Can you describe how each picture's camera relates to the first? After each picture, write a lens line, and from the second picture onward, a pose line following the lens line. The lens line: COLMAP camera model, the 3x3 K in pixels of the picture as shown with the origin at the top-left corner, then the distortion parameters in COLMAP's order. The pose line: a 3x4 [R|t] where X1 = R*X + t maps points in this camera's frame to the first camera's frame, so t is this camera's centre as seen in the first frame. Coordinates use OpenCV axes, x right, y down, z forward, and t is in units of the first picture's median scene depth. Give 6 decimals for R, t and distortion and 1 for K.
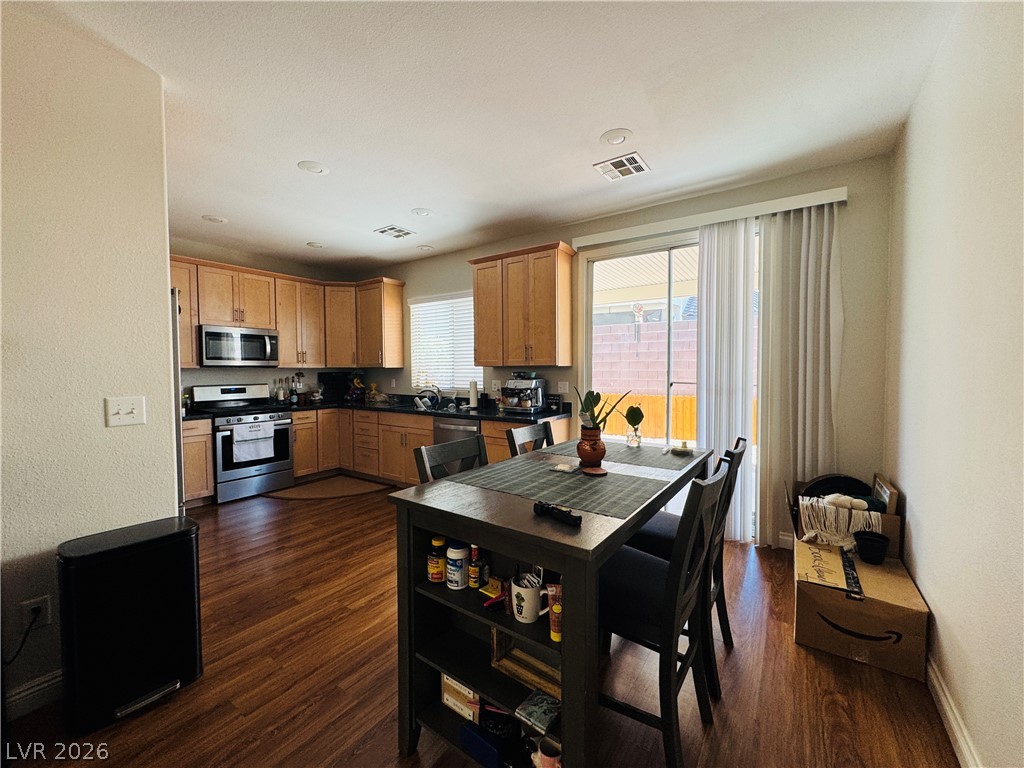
lens RADIAL K [[408.2, 0, 512.0], [0, 408.2, 384.0], [0, 0, 1]] dist [-0.003946, 0.000149]
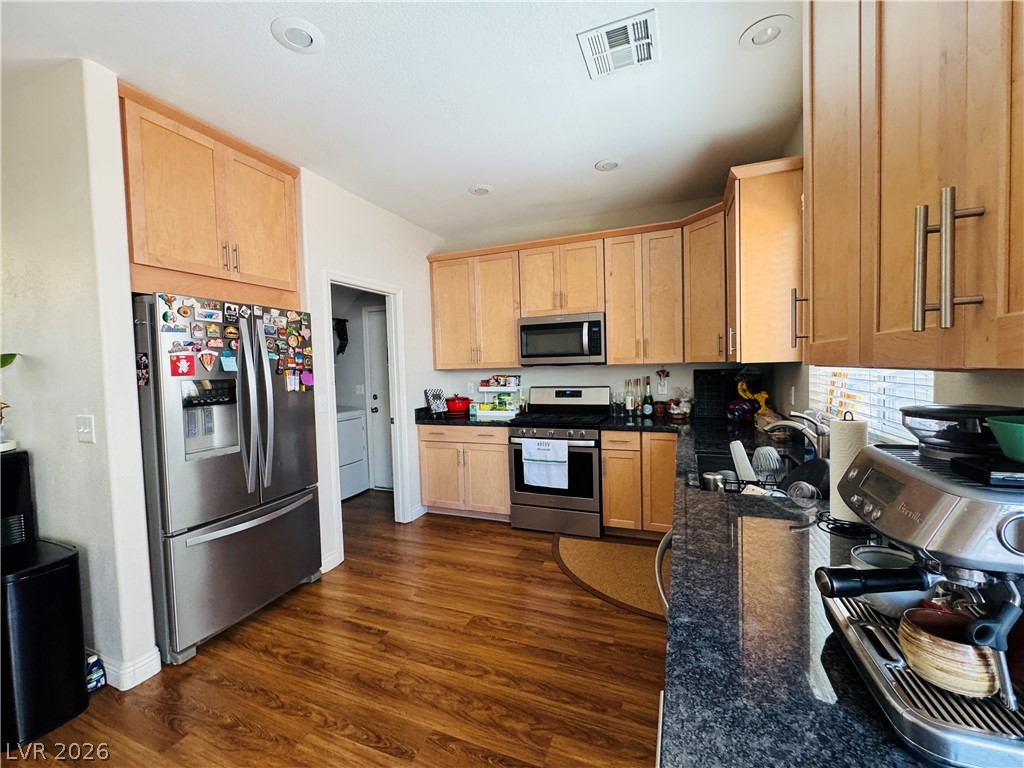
lens RADIAL K [[422.0, 0, 512.0], [0, 422.0, 384.0], [0, 0, 1]] dist [-0.001844, -0.000077]
pose [[0.222942, 0.042229, -0.973917, 0.115176], [-0.009088, 0.999108, 0.041241, -0.038206], [0.974789, -0.000343, 0.223126, 0.721515]]
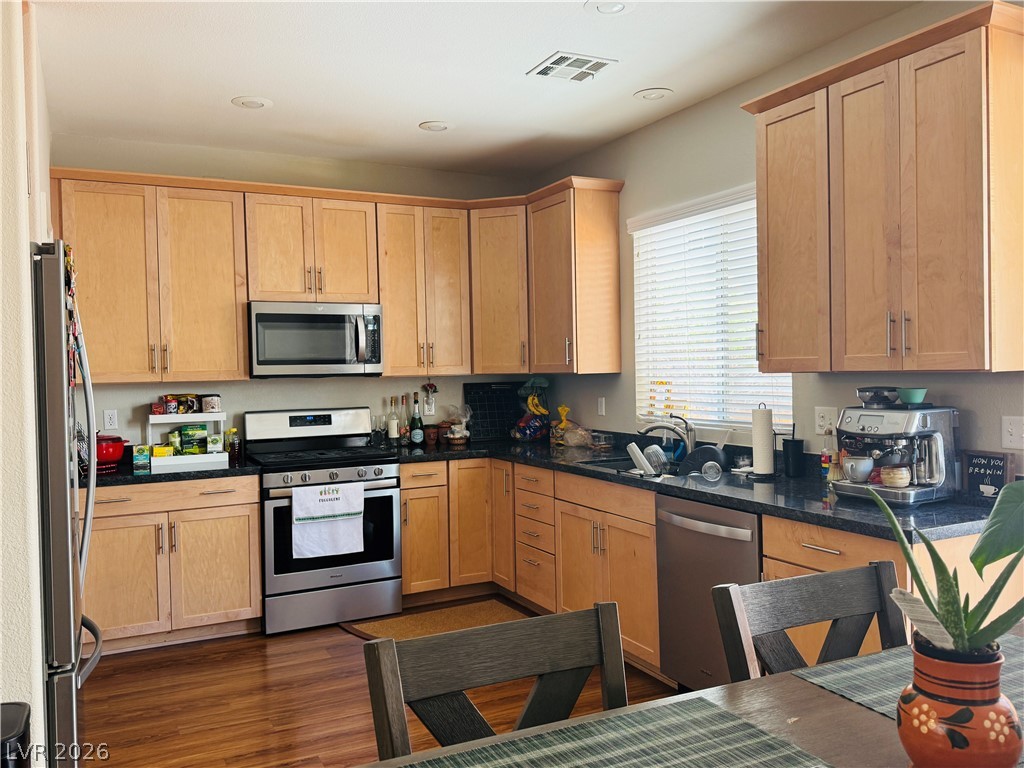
lens RADIAL K [[831.0, 0, 512.0], [0, 831.0, 384.0], [0, 0, 1]] dist [0.143517, -0.274074]
pose [[0.877620, -0.003124, -0.479347, 0.082719], [-0.001903, 0.999948, -0.010001, -0.021645], [0.479353, 0.009690, 0.877569, 0.161465]]
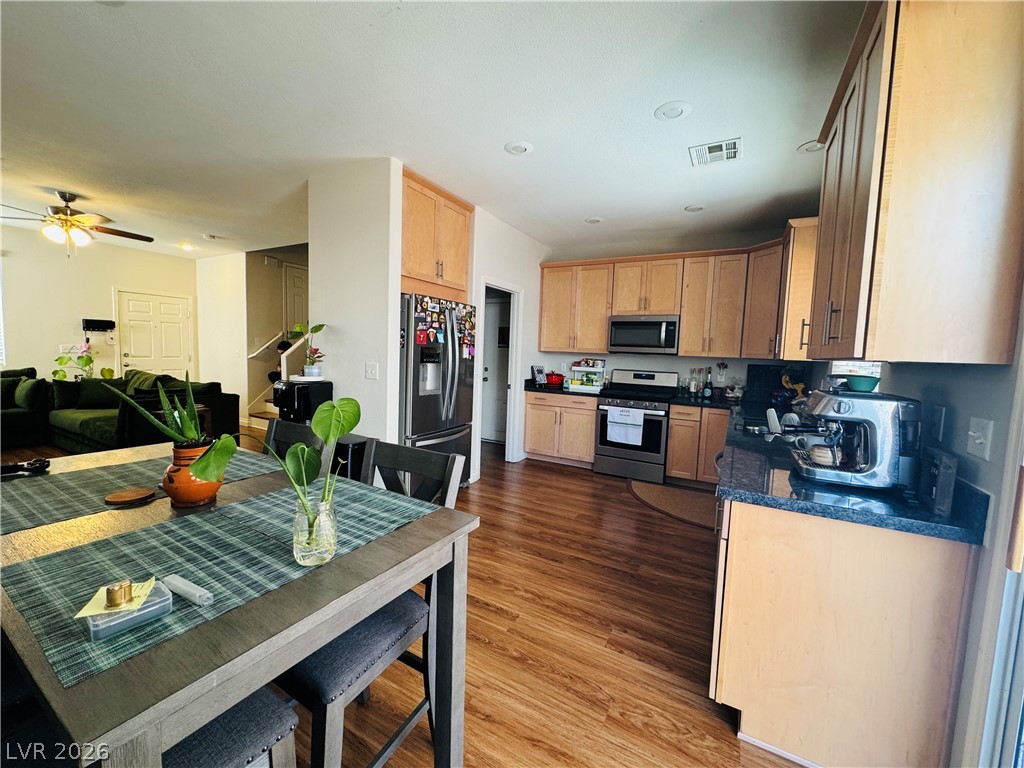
lens RADIAL K [[408.2, 0, 512.0], [0, 408.2, 384.0], [0, 0, 1]] dist [-0.003946, 0.000149]
pose [[0.099303, 0.088770, -0.991090, 0.336692], [-0.074867, 0.993856, 0.081516, -0.025282], [0.992237, 0.066105, 0.105339, 0.568466]]
